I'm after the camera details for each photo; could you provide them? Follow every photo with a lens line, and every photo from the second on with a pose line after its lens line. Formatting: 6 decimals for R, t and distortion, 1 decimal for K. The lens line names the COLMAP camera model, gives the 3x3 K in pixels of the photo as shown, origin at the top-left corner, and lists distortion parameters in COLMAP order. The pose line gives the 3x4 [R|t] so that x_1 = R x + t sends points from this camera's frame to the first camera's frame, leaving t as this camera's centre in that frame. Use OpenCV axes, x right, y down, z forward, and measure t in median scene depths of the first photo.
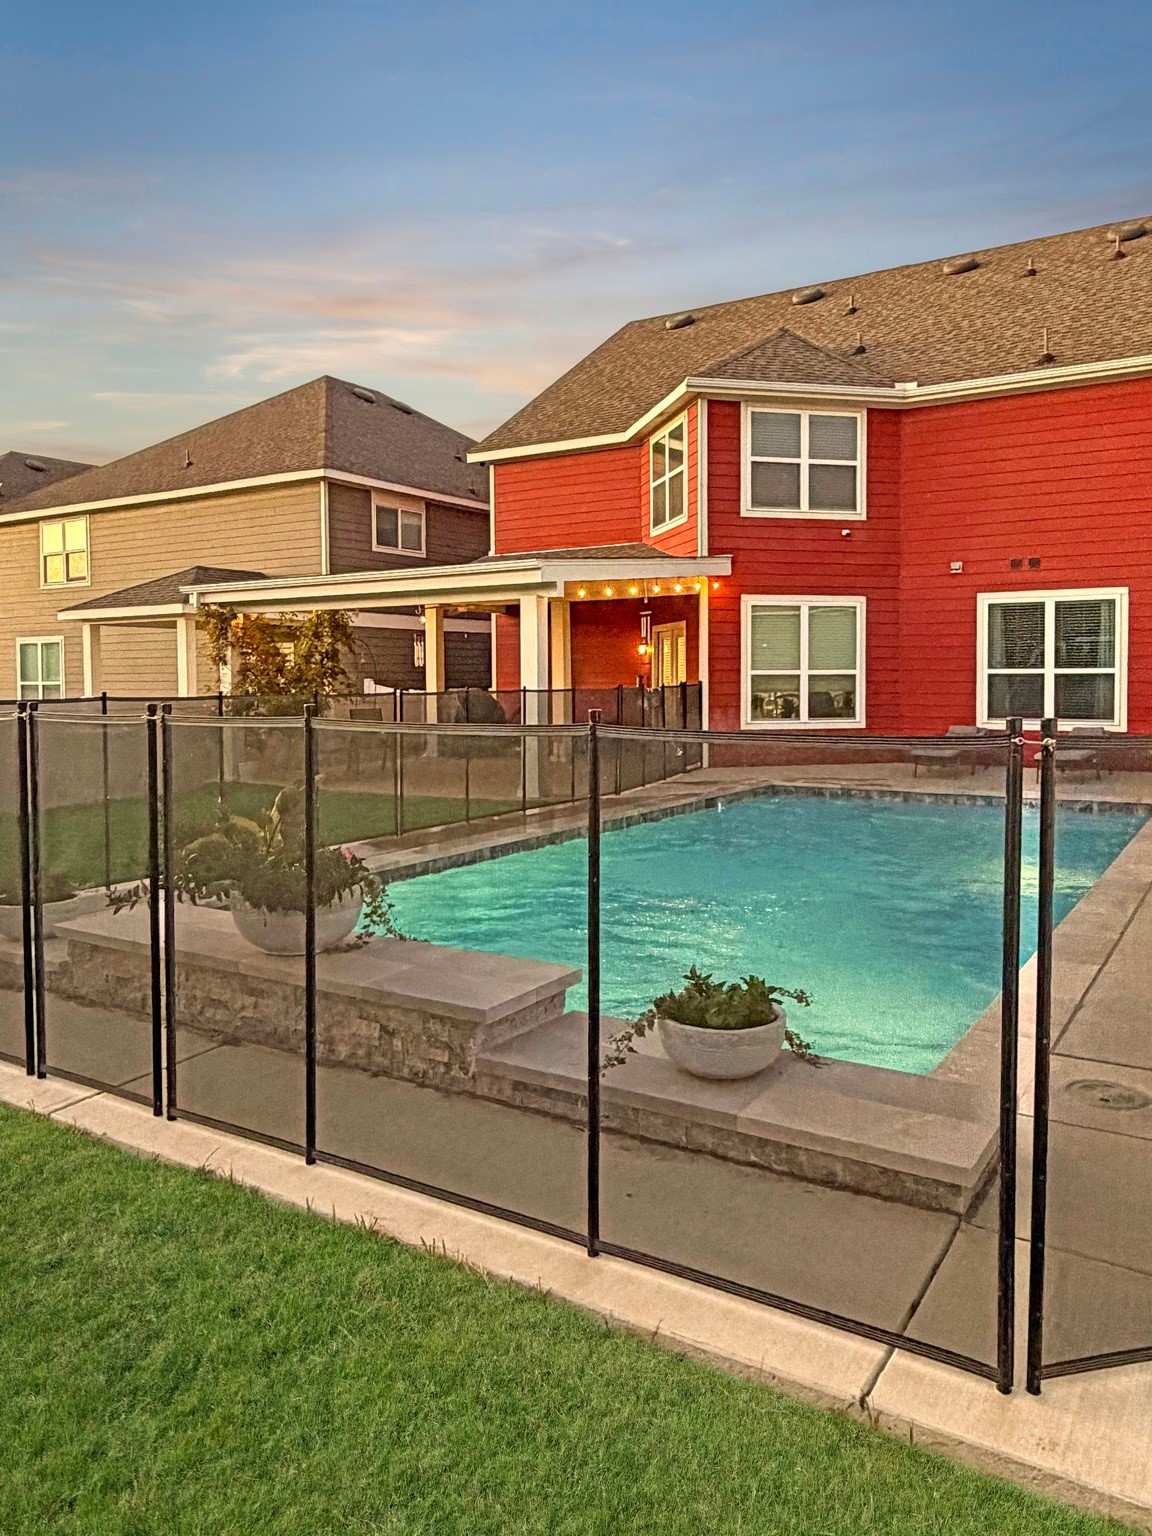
lens RADIAL K [[1122.9, 0, 661.4], [0, 1122.9, 748.0], [0, 0, 1]] dist [0.014939, 0.004367]
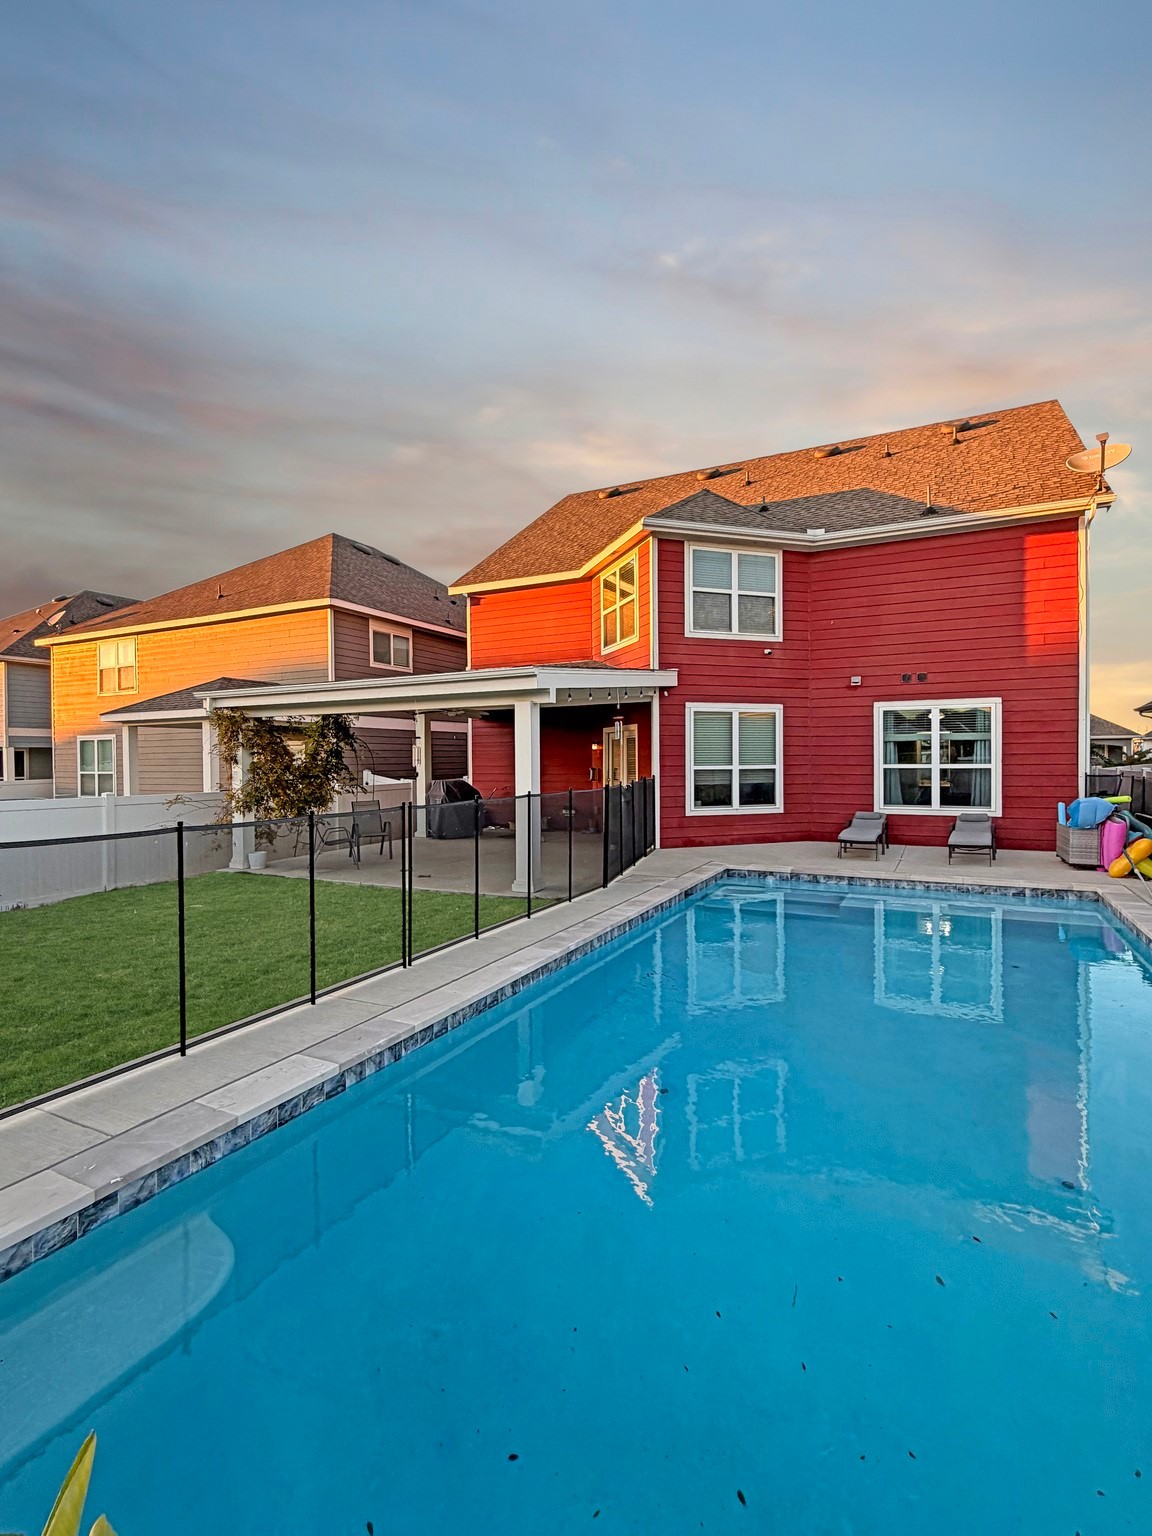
lens RADIAL K [[712.1, 0, 588.5], [0, 712.1, 796.0], [0, 0, 1]] dist [0.009568, 0.000018]
pose [[0.998730, -0.002380, 0.050322, -0.068337], [0.002774, 0.999966, -0.007764, -0.031042], [-0.050302, 0.007894, 0.998703, 0.247036]]
